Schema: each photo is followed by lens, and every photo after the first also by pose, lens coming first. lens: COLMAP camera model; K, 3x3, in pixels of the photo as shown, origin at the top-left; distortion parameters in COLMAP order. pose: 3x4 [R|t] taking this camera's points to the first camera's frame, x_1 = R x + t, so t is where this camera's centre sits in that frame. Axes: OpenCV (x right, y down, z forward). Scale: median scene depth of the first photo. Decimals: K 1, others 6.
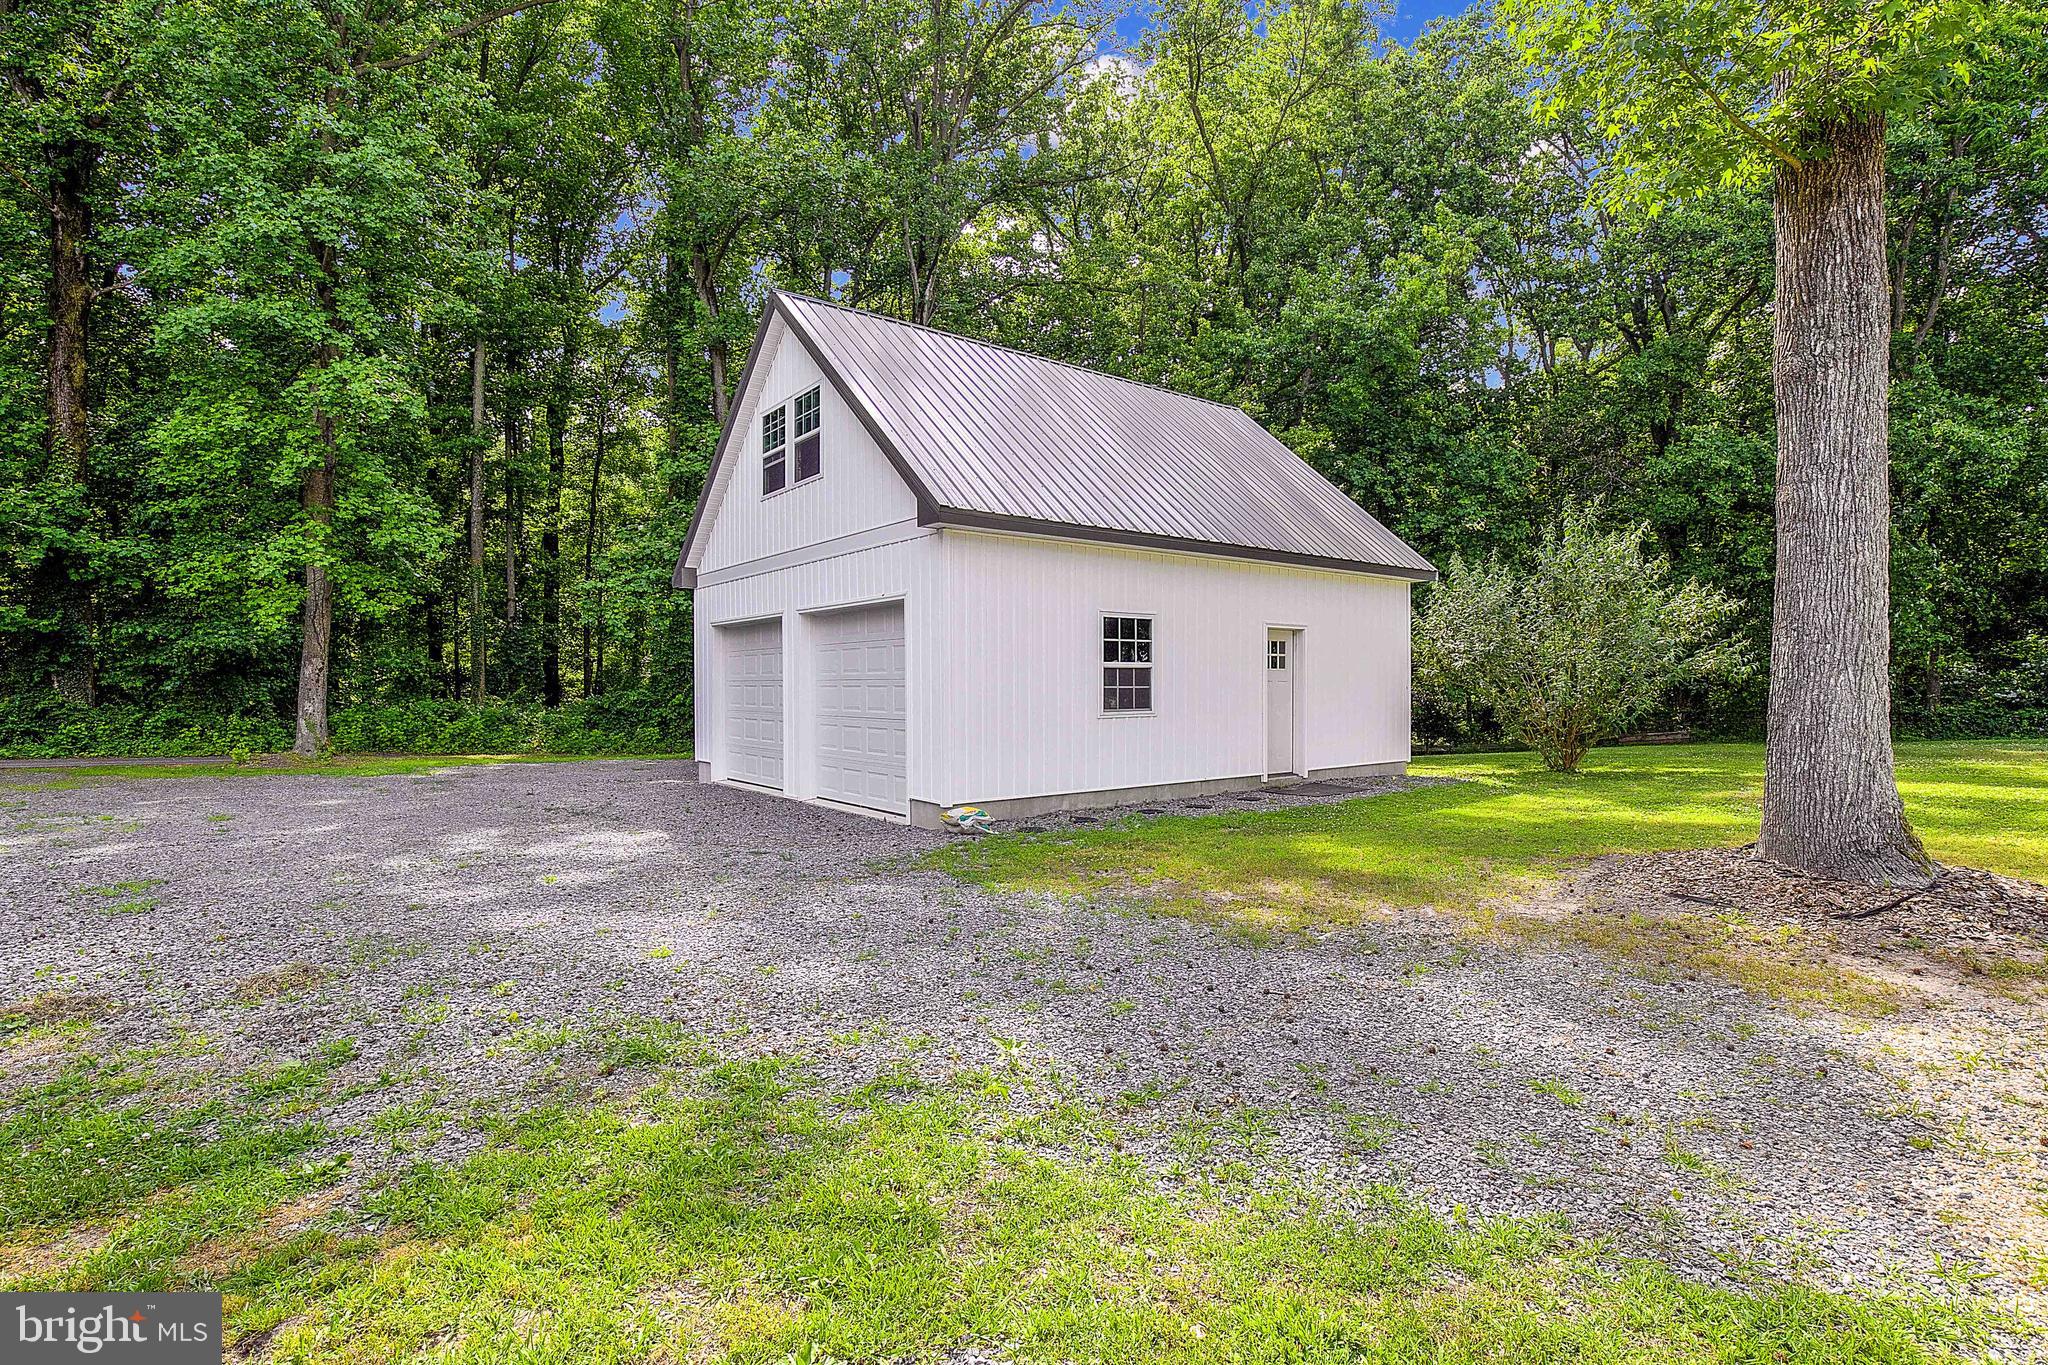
lens RADIAL K [[984.8, 0, 1024.0], [0, 984.8, 682.5], [0, 0, 1]] dist [0.002064, 0.001212]
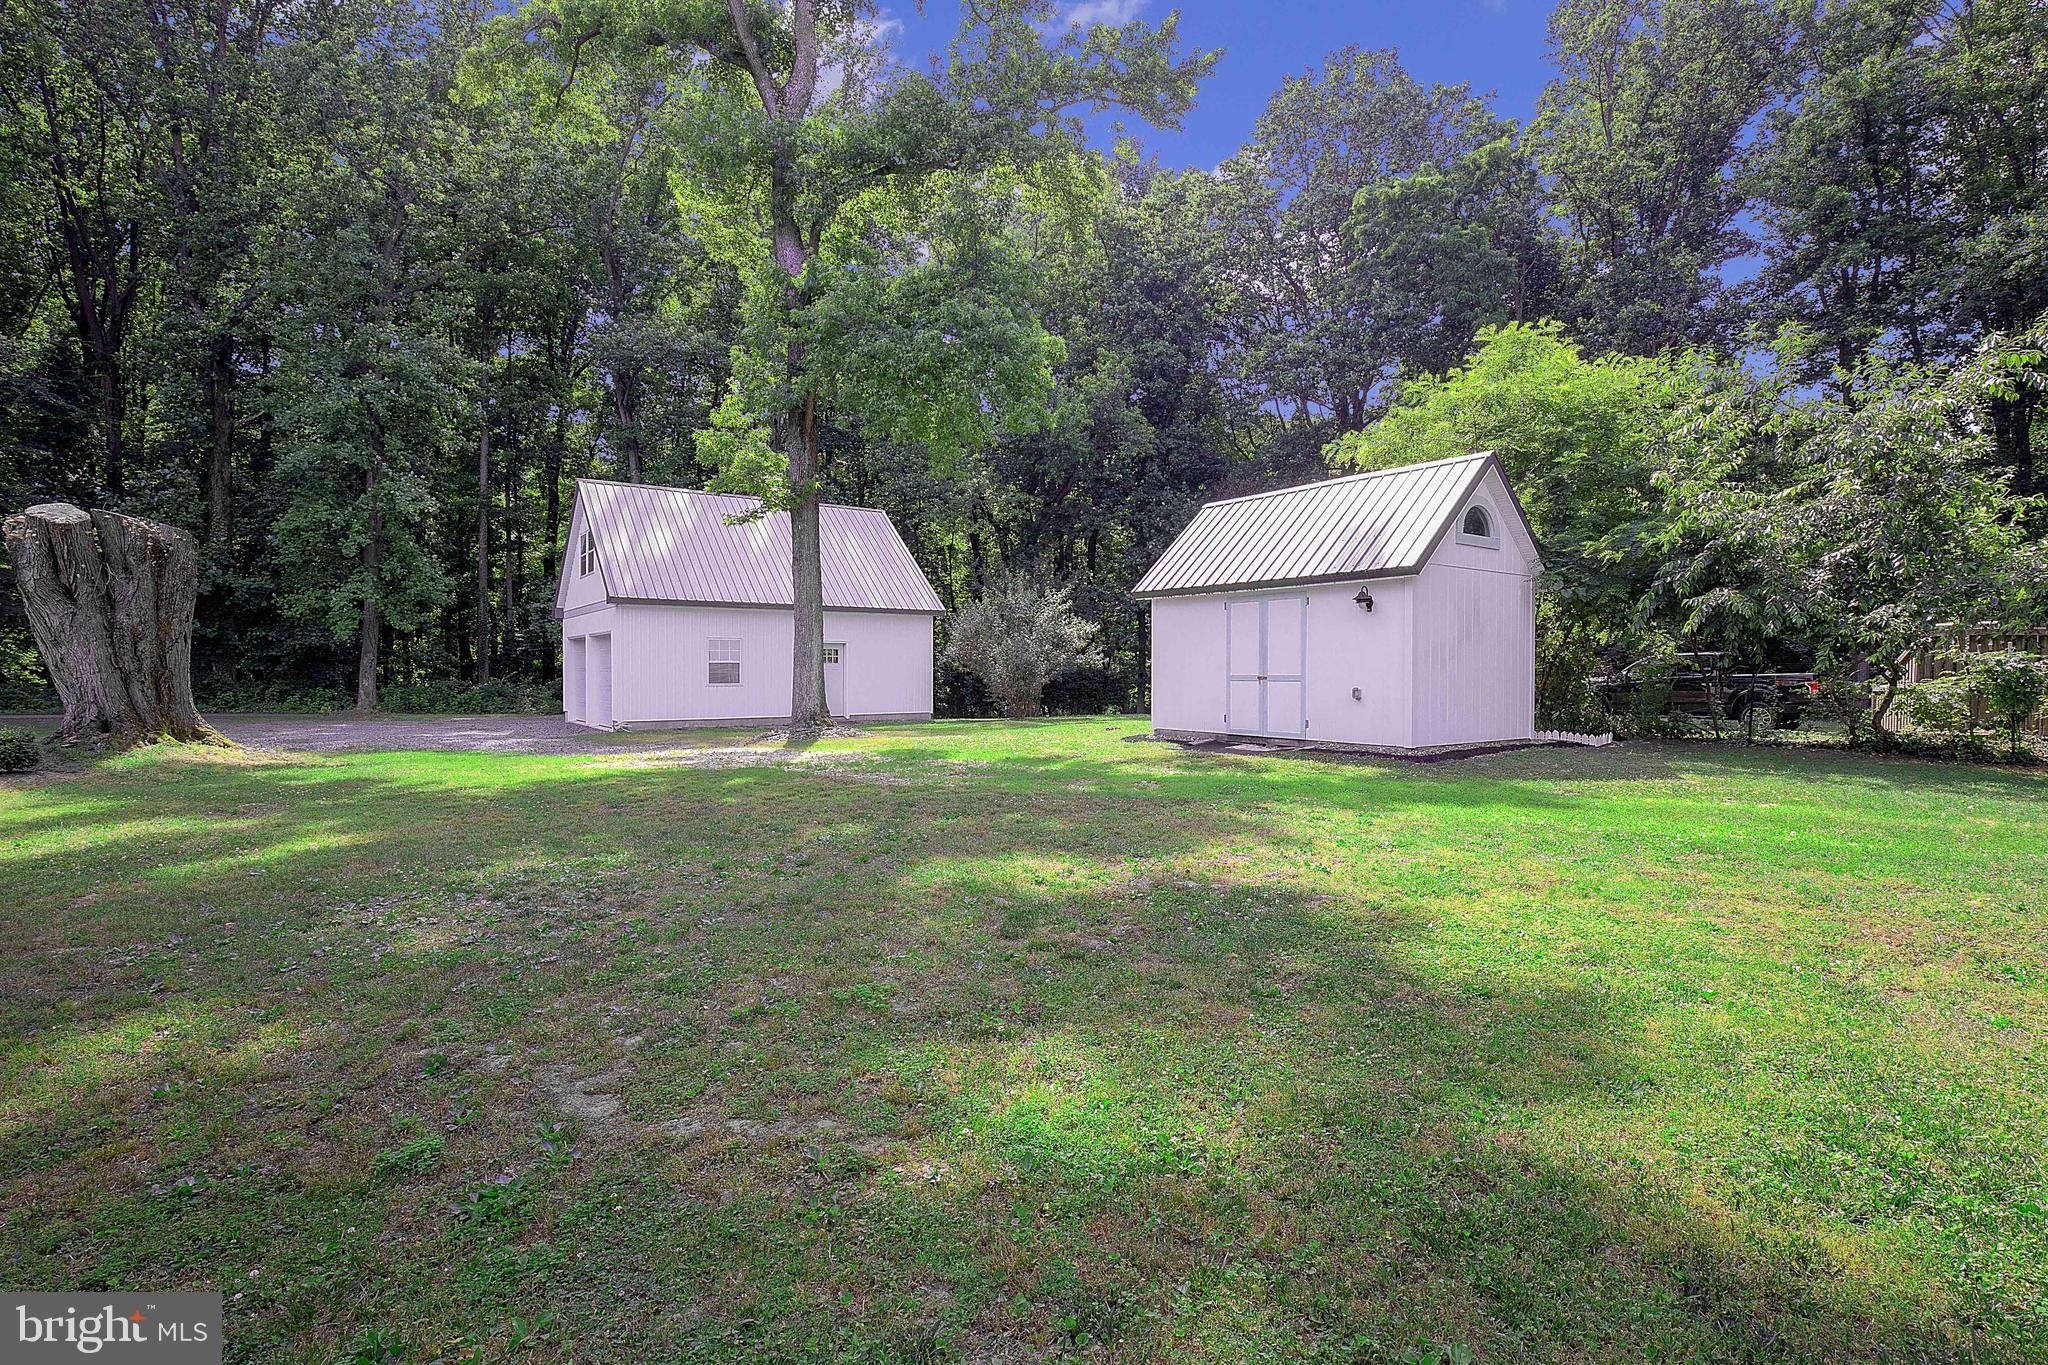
lens RADIAL K [[945.1, 0, 1024.0], [0, 945.1, 682.5], [0, 0, 1]] dist [-0.002390, -0.000397]
pose [[0.999633, 0.005762, -0.026470, 0.457755], [-0.005458, 0.999919, 0.011524, 0.000706], [0.026535, -0.011375, 0.999583, -0.601164]]
